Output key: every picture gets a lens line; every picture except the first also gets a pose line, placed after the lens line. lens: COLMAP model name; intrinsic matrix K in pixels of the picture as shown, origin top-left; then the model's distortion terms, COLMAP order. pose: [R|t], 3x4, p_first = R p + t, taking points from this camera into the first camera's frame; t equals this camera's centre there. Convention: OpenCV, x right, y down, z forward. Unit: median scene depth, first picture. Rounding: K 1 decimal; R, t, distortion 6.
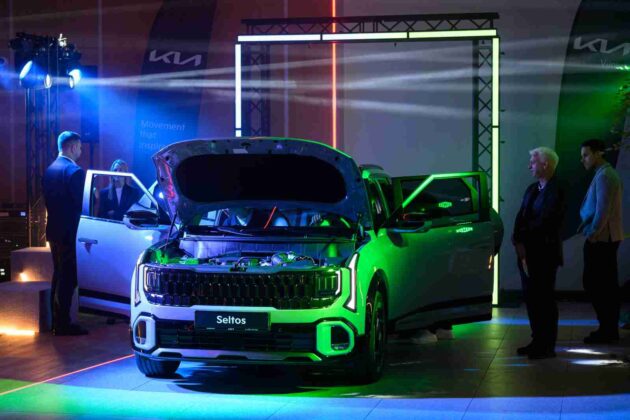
lens RADIAL K [[1285.5, 0, 315.0], [0, 1285.5, 210.0], [0, 0, 1]] dist [0.002184, 0.016871]
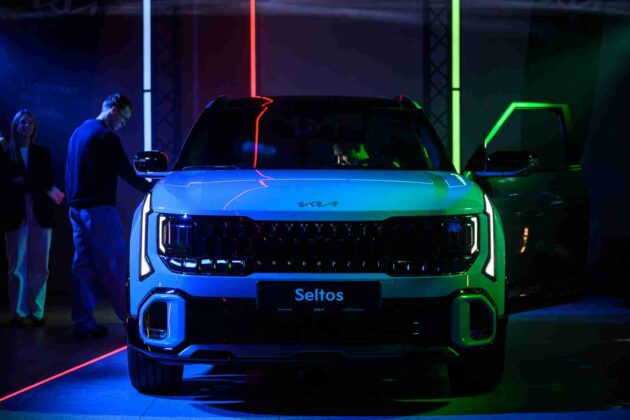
lens RADIAL K [[1143.0, 0, 315.0], [0, 1143.0, 210.0], [0, 0, 1]] dist [-0.070002, -0.159617]
pose [[0.977483, -0.002094, 0.211002, -0.177229], [0.008378, 0.999547, -0.028893, 0.058547], [-0.210846, 0.030010, 0.977059, 0.445714]]
